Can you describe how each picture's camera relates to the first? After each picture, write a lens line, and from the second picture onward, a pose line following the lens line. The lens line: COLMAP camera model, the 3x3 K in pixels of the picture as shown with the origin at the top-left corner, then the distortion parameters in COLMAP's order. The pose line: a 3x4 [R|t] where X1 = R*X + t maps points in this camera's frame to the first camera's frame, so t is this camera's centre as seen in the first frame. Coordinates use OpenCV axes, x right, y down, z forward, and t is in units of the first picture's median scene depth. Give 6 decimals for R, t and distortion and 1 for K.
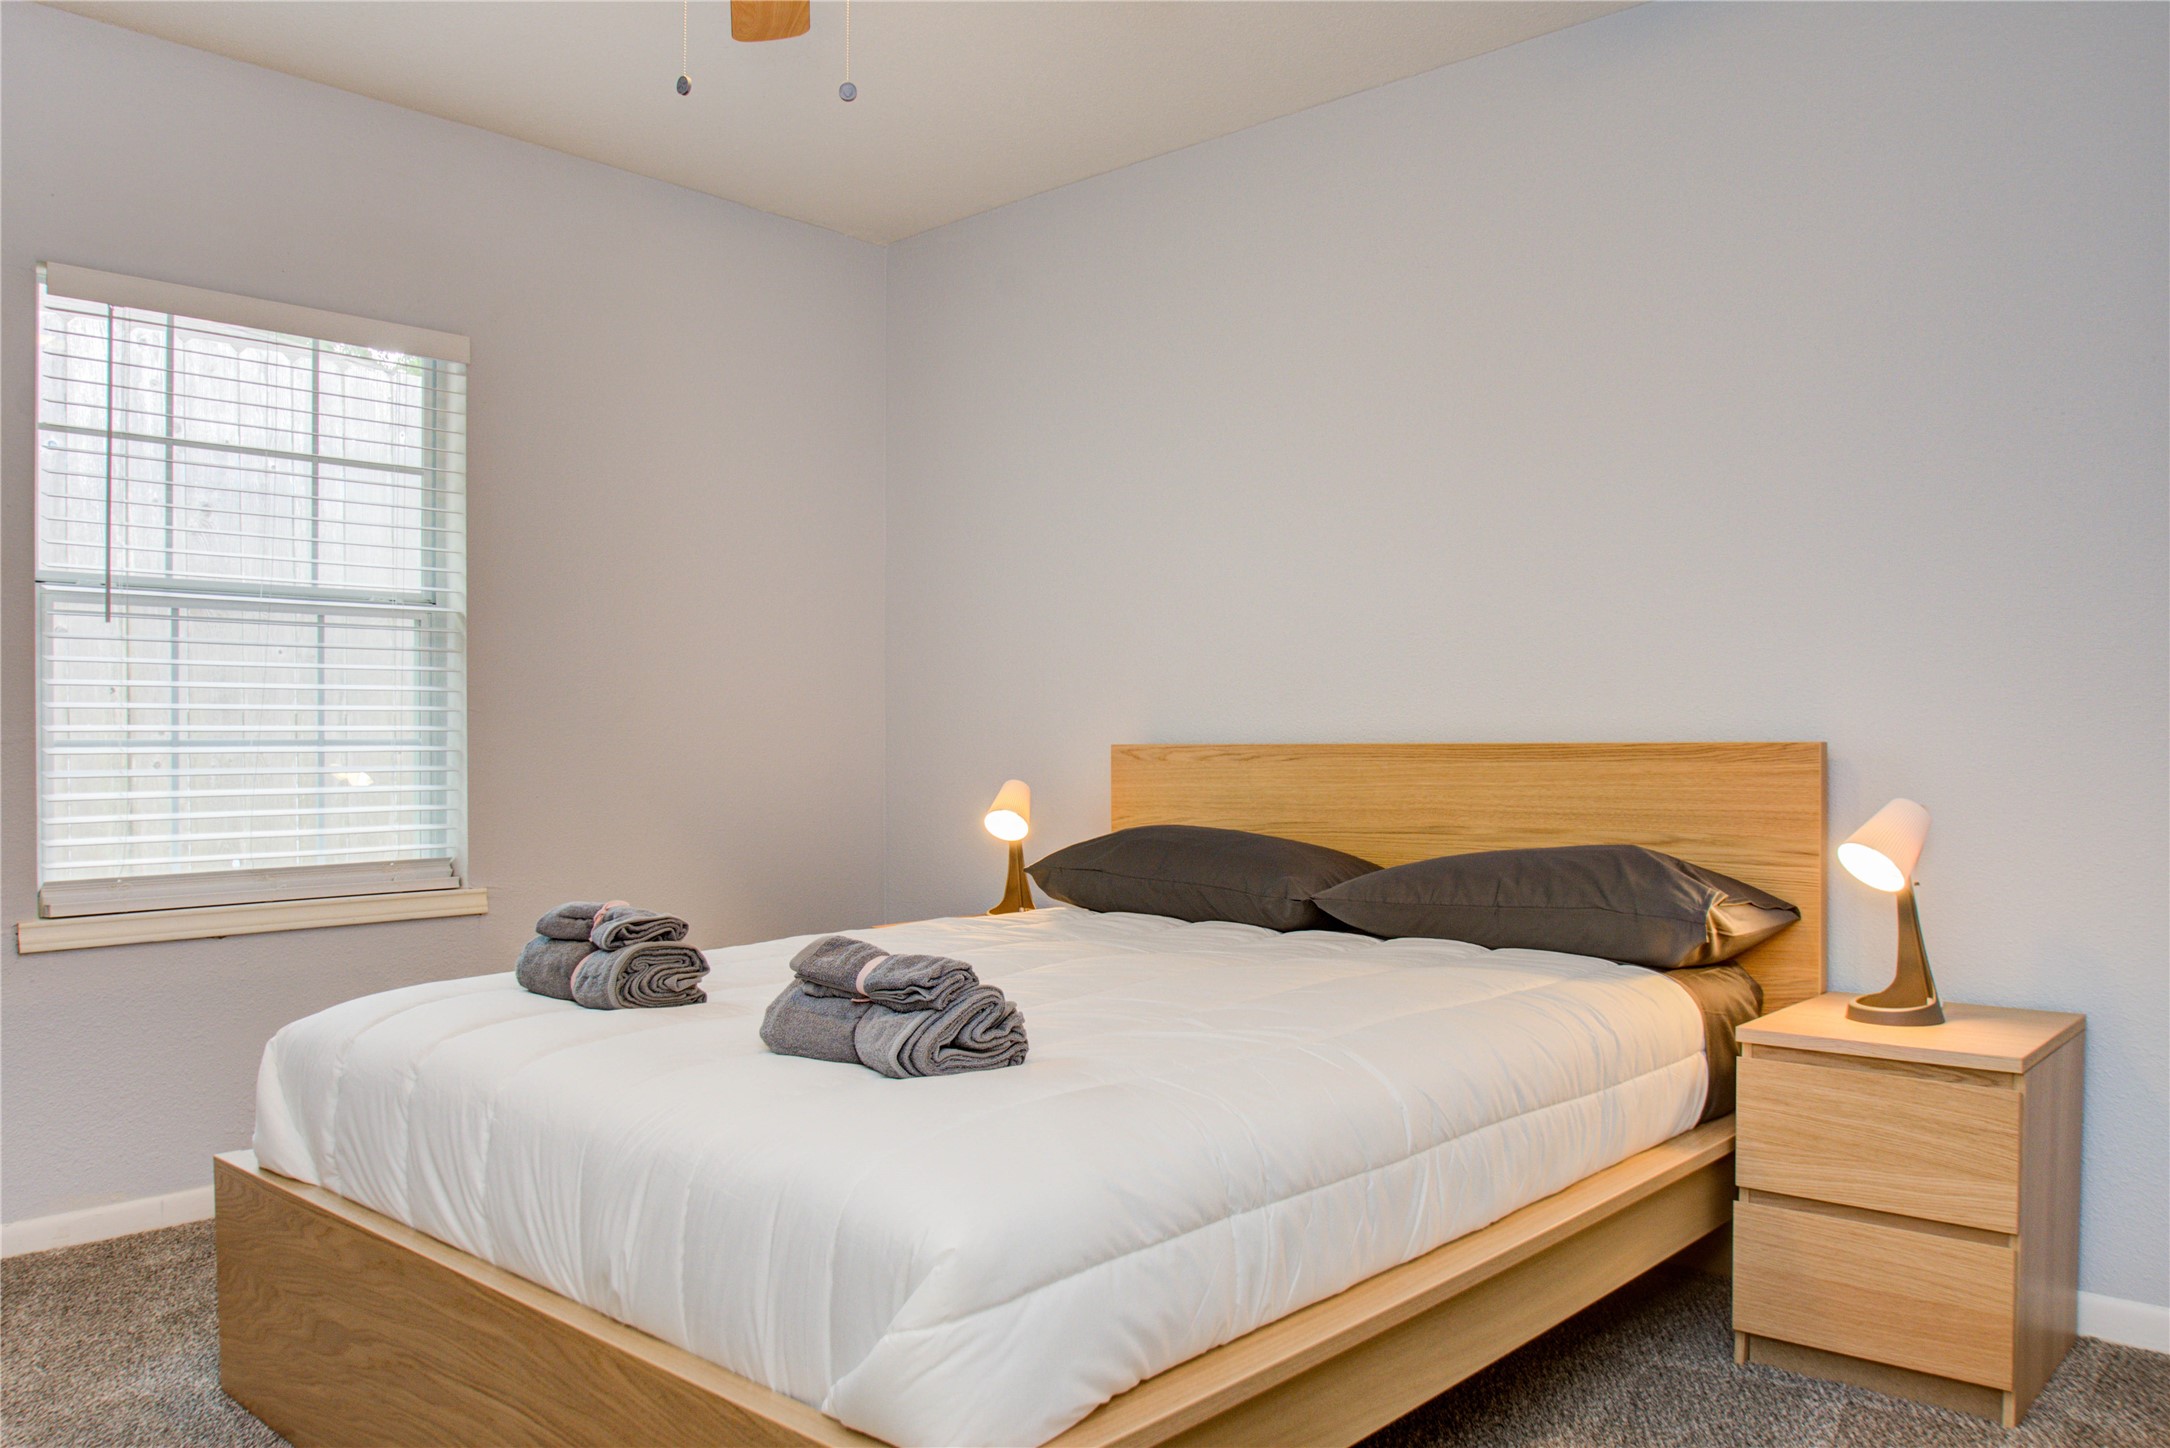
lens RADIAL K [[1631.3, 0, 1070.4], [0, 1631.3, 724.3], [0, 0, 1]] dist [-0.057810, 0.013651]
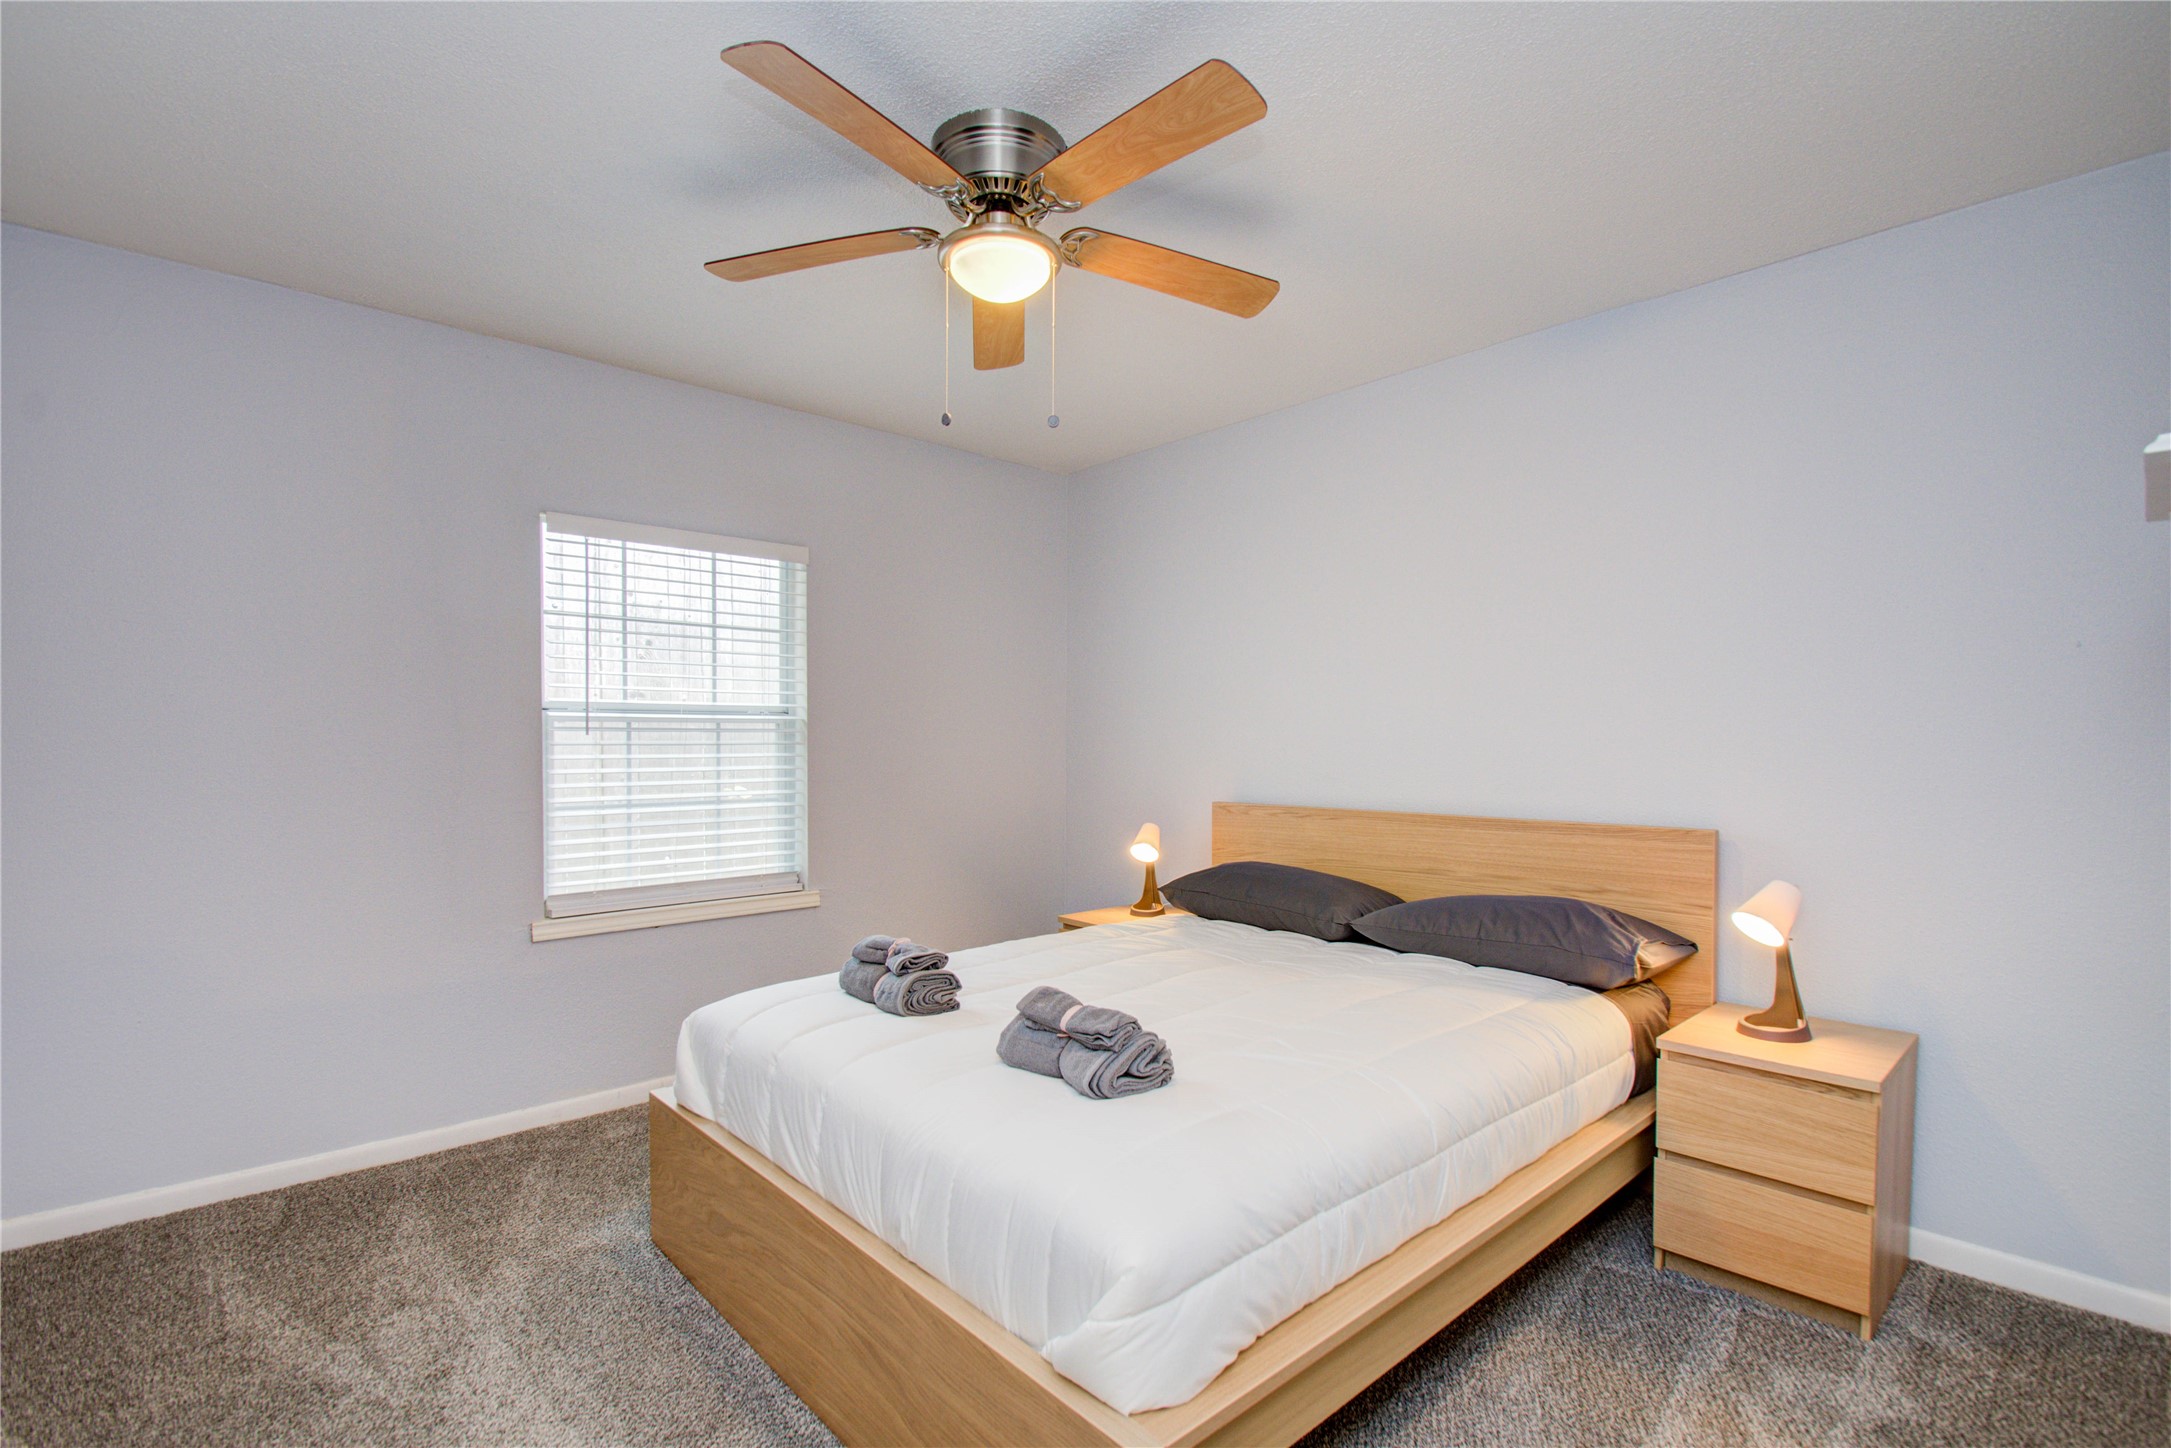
lens RADIAL K [[996.3, 0, 1069.6], [0, 996.3, 725.7], [0, 0, 1]] dist [0.004692, -0.011680]
pose [[0.995225, 0.005155, -0.097471, -0.027062], [-0.004121, 0.999933, 0.010811, -0.103894], [0.097520, -0.010358, 0.995180, 0.062940]]
